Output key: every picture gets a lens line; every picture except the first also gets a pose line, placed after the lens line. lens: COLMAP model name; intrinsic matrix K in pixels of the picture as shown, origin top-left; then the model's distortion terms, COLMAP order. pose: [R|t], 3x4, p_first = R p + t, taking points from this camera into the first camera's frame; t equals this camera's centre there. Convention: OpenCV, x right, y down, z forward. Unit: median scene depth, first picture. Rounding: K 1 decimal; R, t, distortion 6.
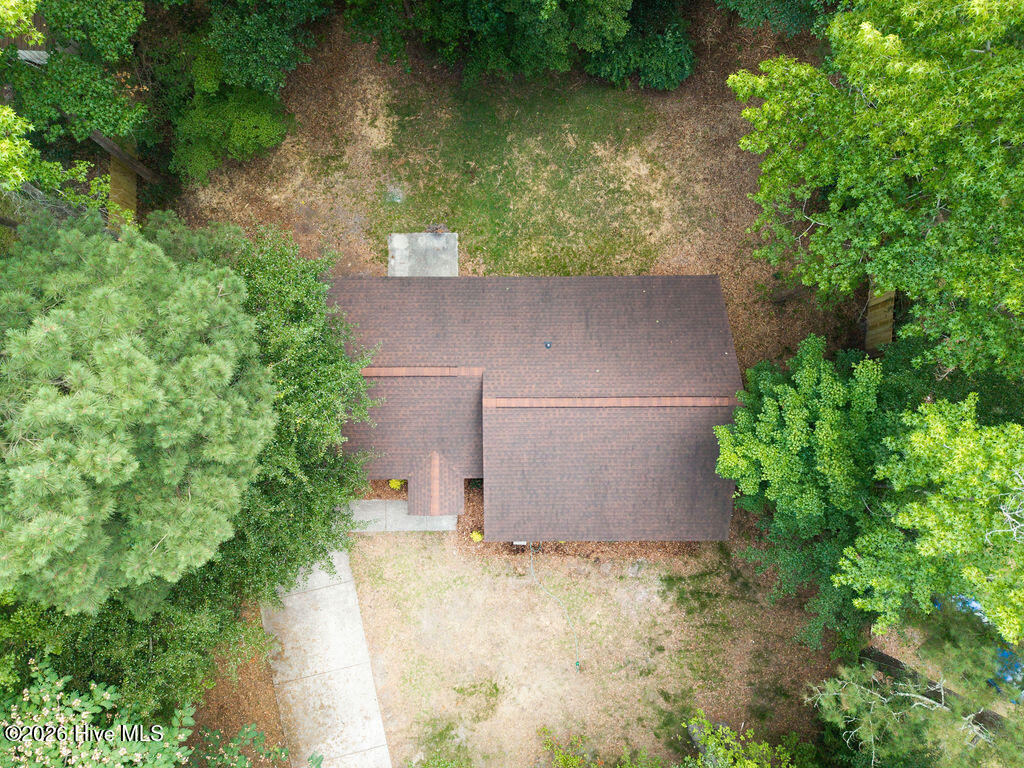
lens RADIAL K [[688.1, 0, 514.4], [0, 688.1, 385.1], [0, 0, 1]] dist [0.055177, -0.060532]
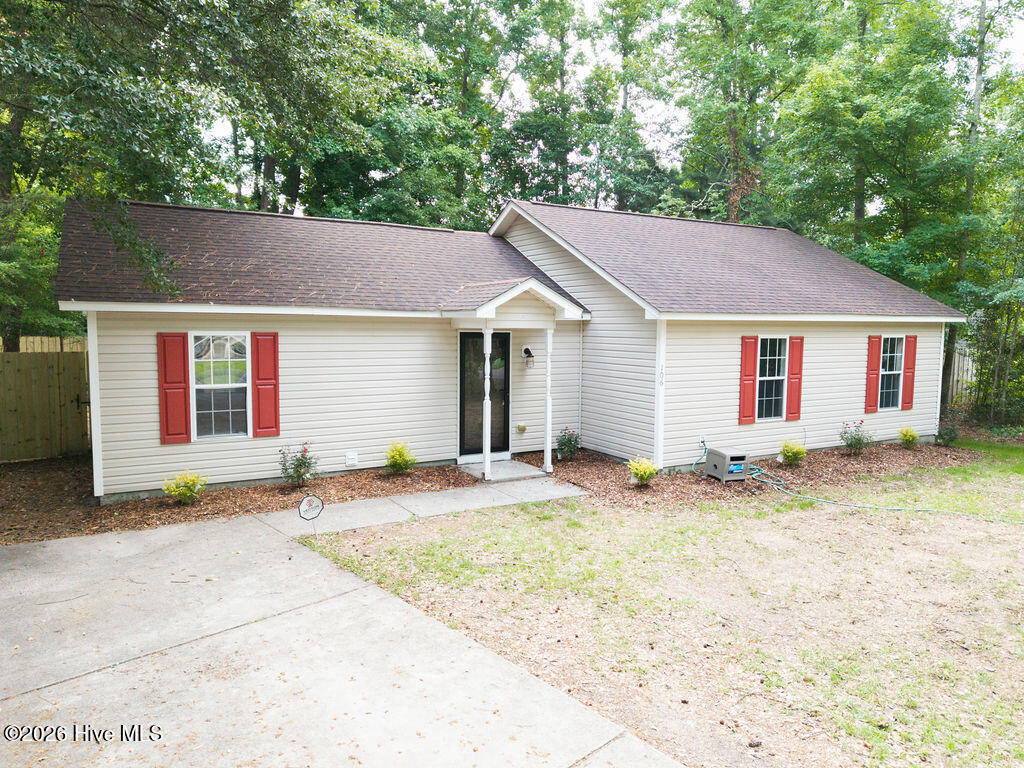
lens RADIAL K [[688.1, 0, 514.4], [0, 688.1, 385.1], [0, 0, 1]] dist [0.055177, -0.060532]
pose [[0.871099, -0.054276, 0.488099, -0.306141], [0.490036, 0.161679, -0.856577, 0.510243], [-0.032424, 0.985350, 0.167436, 0.885644]]
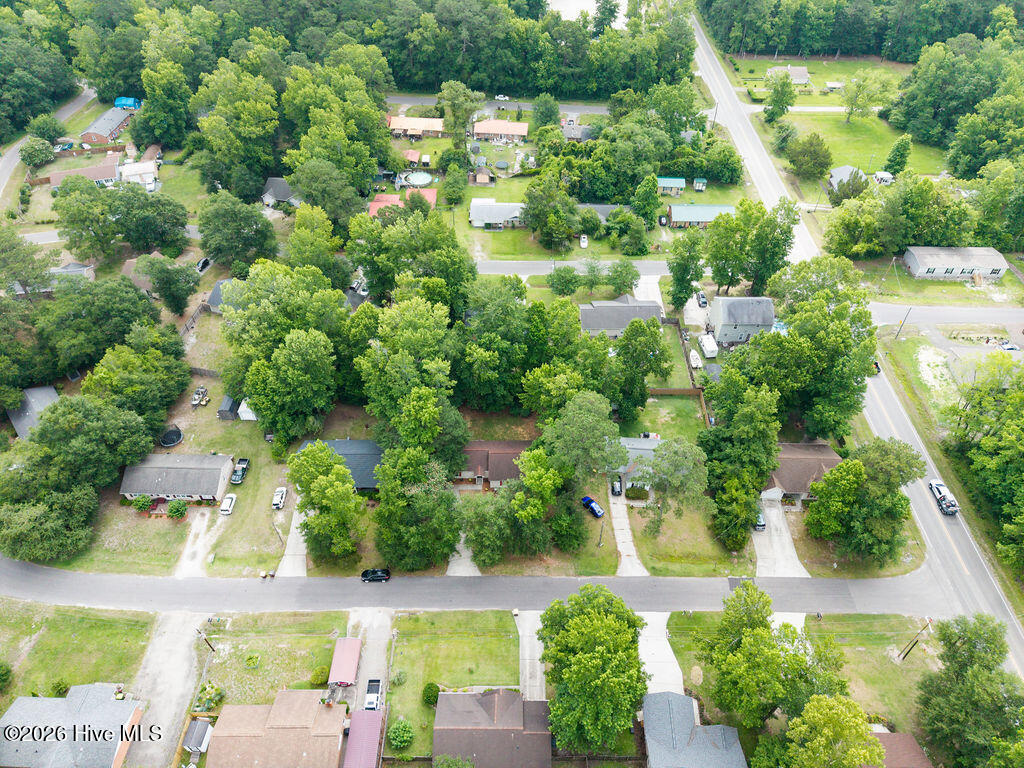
lens RADIAL K [[700.2, 0, 511.1], [0, 700.2, 359.3], [0, 0, 1]] dist [0.008097, -0.000180]
pose [[0.999969, -0.007494, -0.002236, 0.133464], [0.004106, 0.746471, -0.665405, 2.777659], [0.006656, 0.665375, 0.746479, -3.227158]]
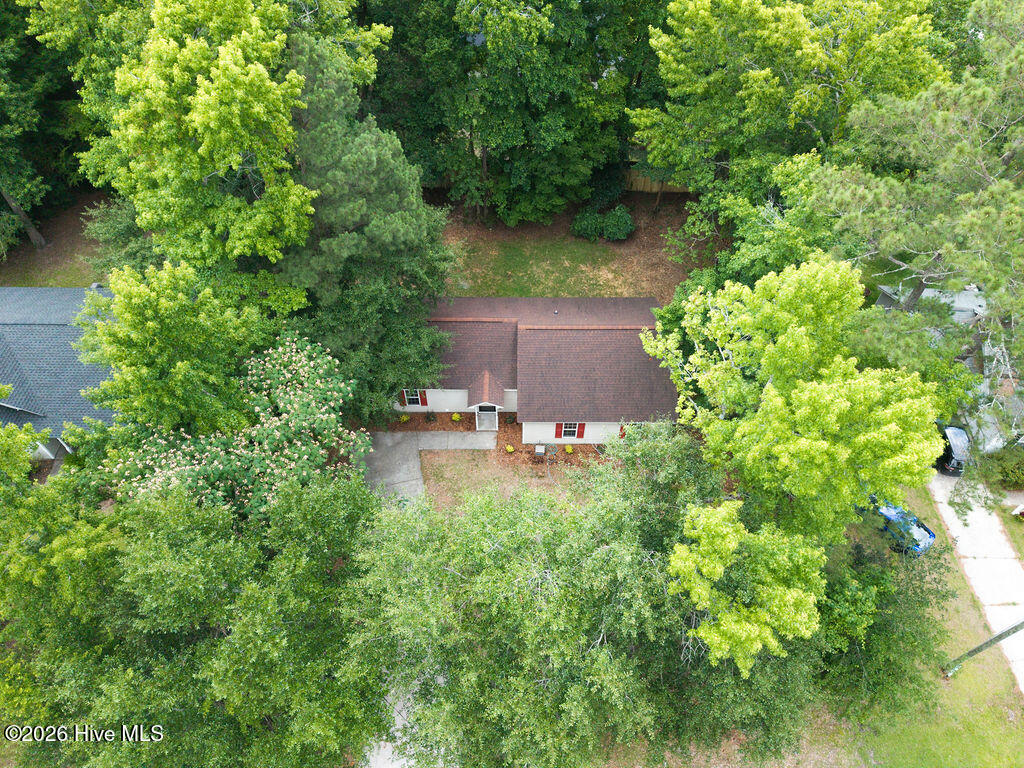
lens RADIAL K [[688.1, 0, 514.4], [0, 688.1, 385.1], [0, 0, 1]] dist [0.055177, -0.060532]
pose [[0.999899, -0.000019, -0.014240, -0.025186], [-0.007901, 0.831196, -0.555924, 0.906100], [0.011847, 0.555980, 0.831111, -0.272460]]
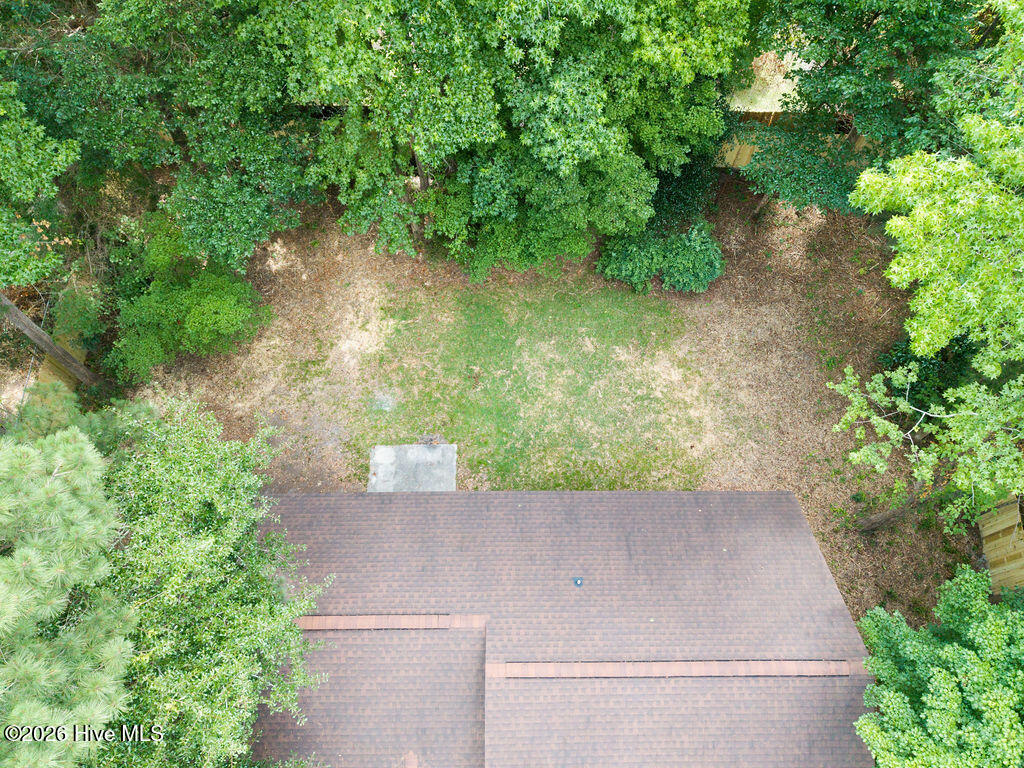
lens RADIAL K [[688.1, 0, 514.4], [0, 688.1, 385.1], [0, 0, 1]] dist [0.055177, -0.060532]
pose [[0.999996, -0.001241, 0.002581, -0.015990], [0.002087, 0.932945, -0.360013, 0.007955], [-0.001962, 0.360017, 0.932944, 0.221621]]
